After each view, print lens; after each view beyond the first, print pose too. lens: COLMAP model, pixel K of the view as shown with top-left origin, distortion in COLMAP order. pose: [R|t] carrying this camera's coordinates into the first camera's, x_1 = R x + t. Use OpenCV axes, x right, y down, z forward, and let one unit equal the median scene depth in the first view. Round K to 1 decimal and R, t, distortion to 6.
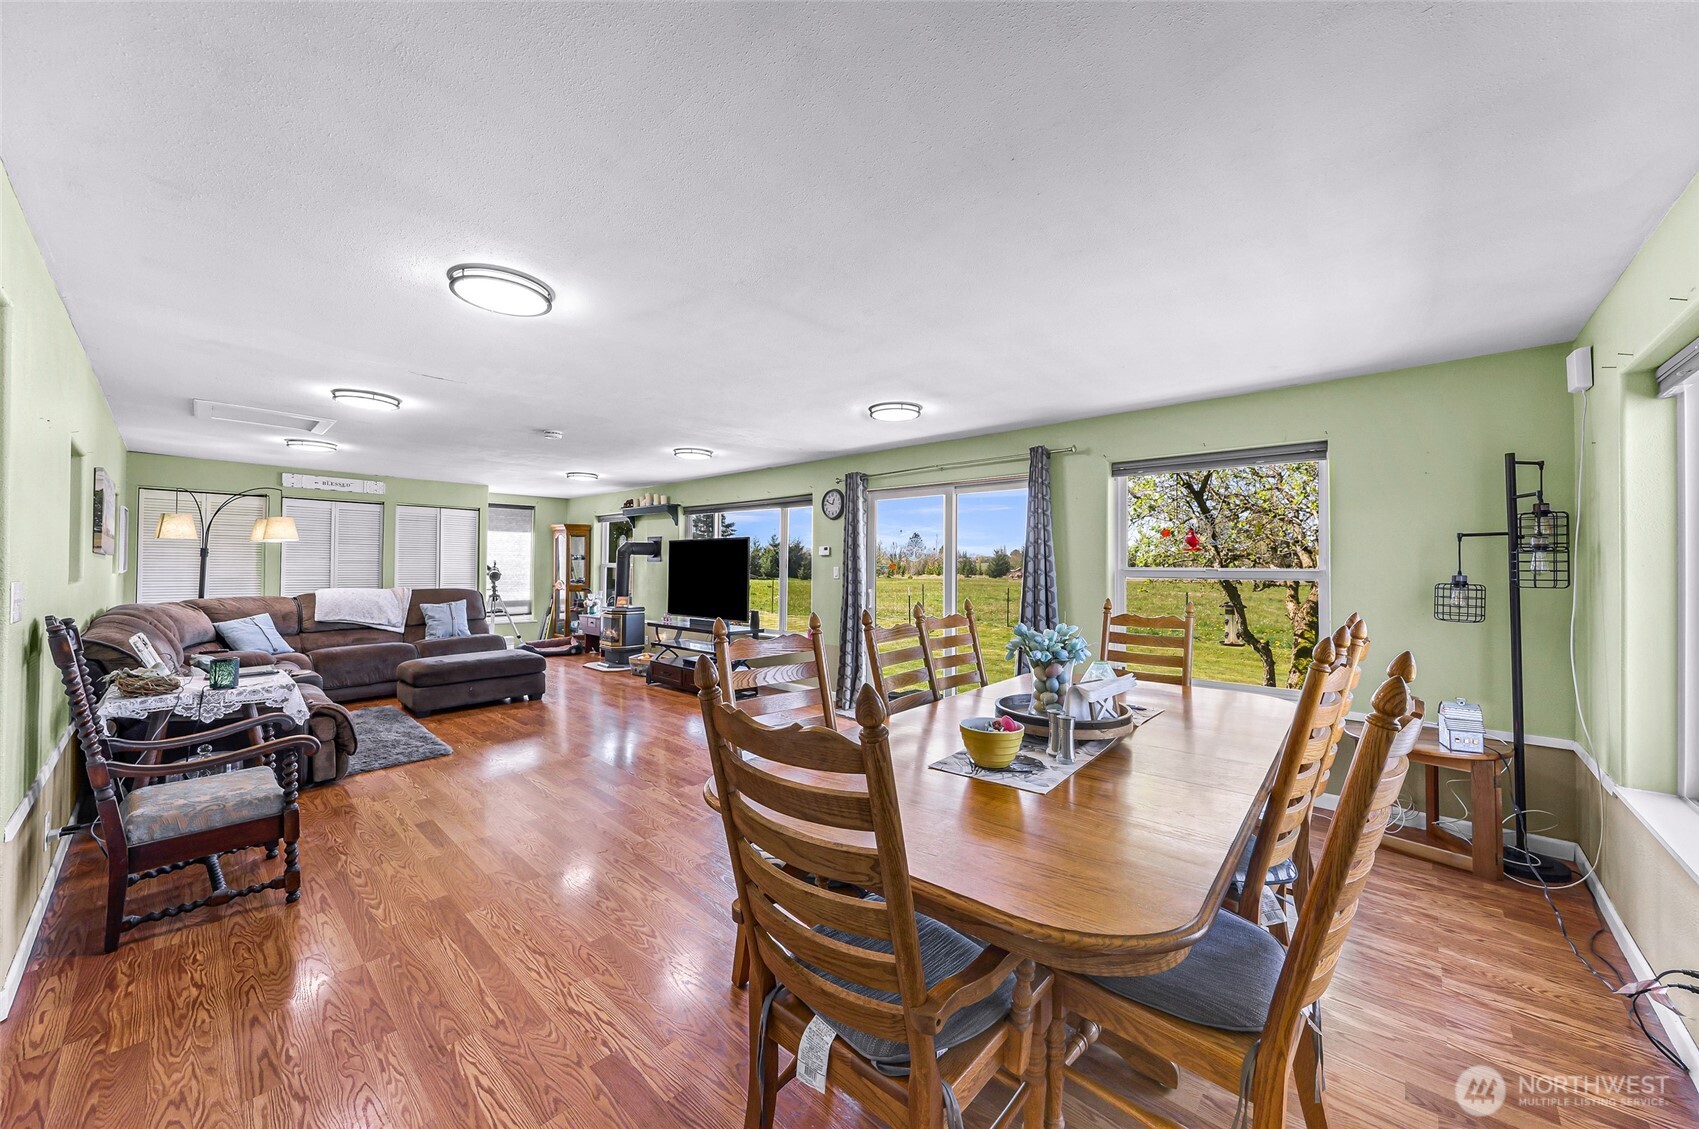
lens RADIAL K [[609.6, 0, 855.6], [0, 609.6, 563.1], [0, 0, 1]] dist [-0.000310, -0.000514]
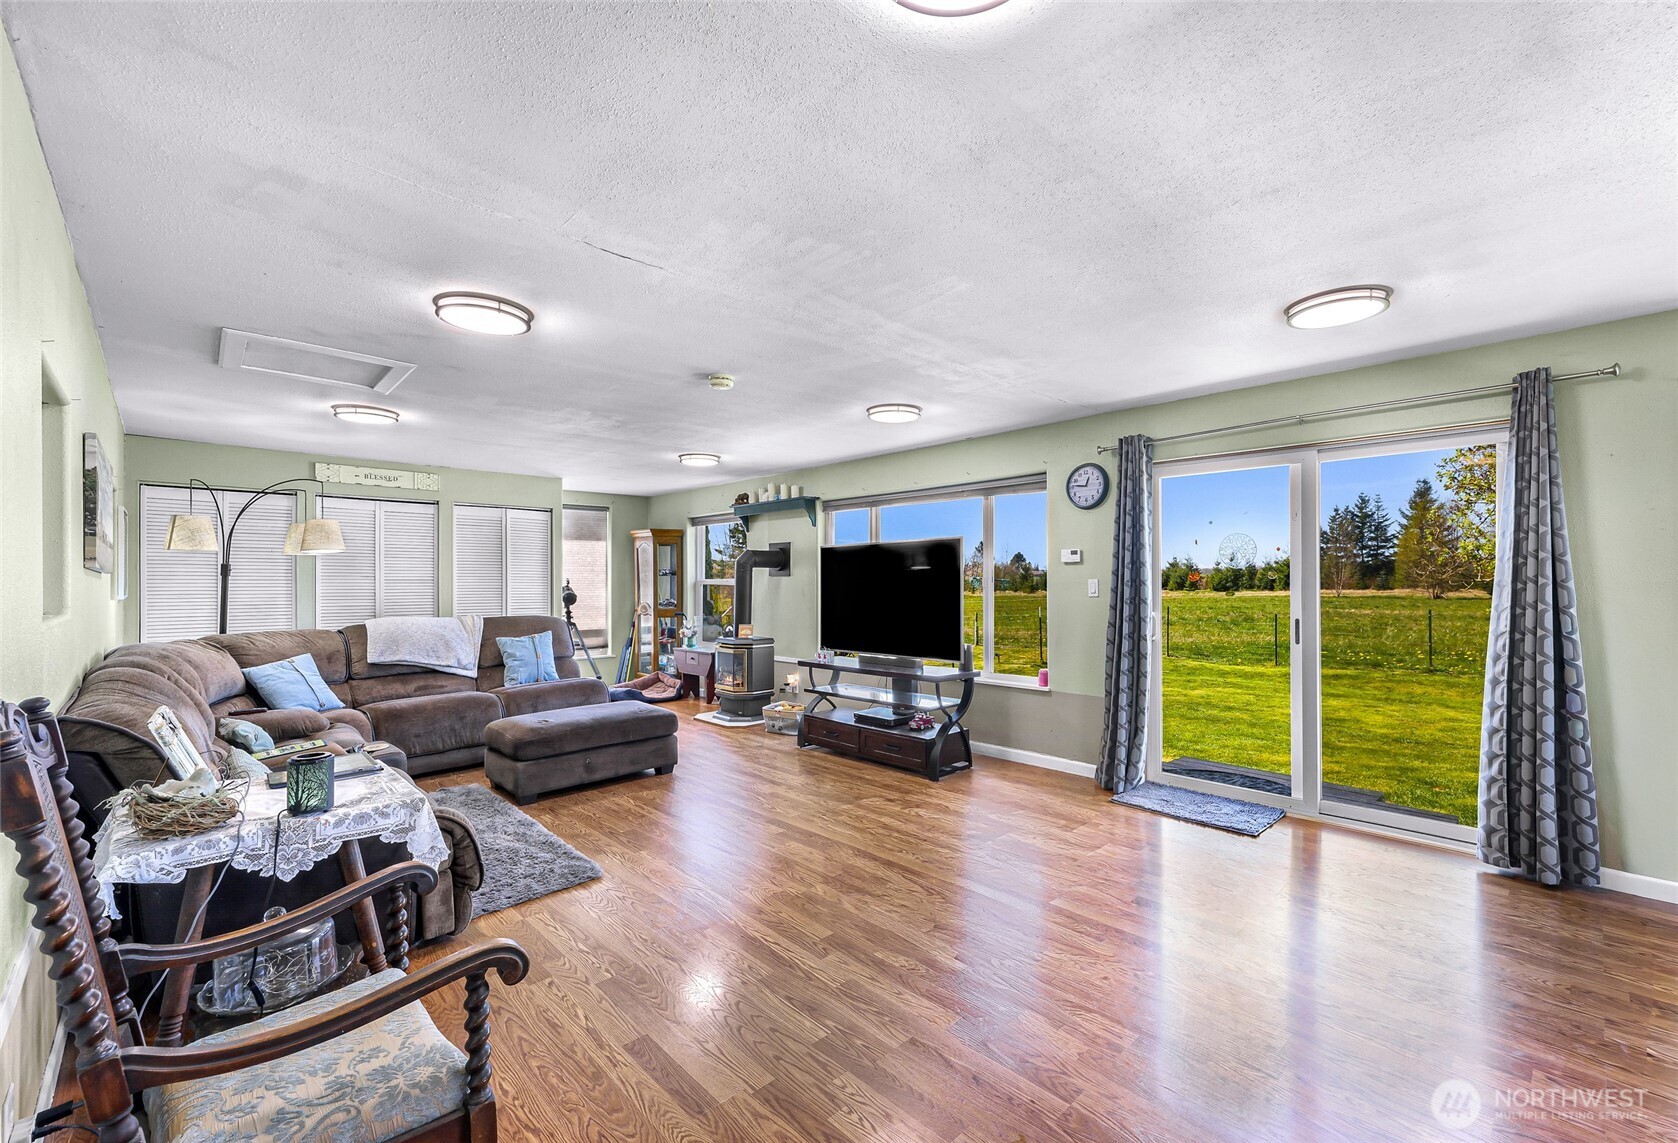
lens RADIAL K [[717.7, 0, 850.3], [0, 717.7, 585.2], [0, 0, 1]] dist [0.000018, 0.000528]
pose [[0.996652, -0.012103, -0.080856, -0.244657], [0.012862, 0.999878, 0.008881, 0.002430], [0.080739, -0.009891, 0.996686, 0.196161]]
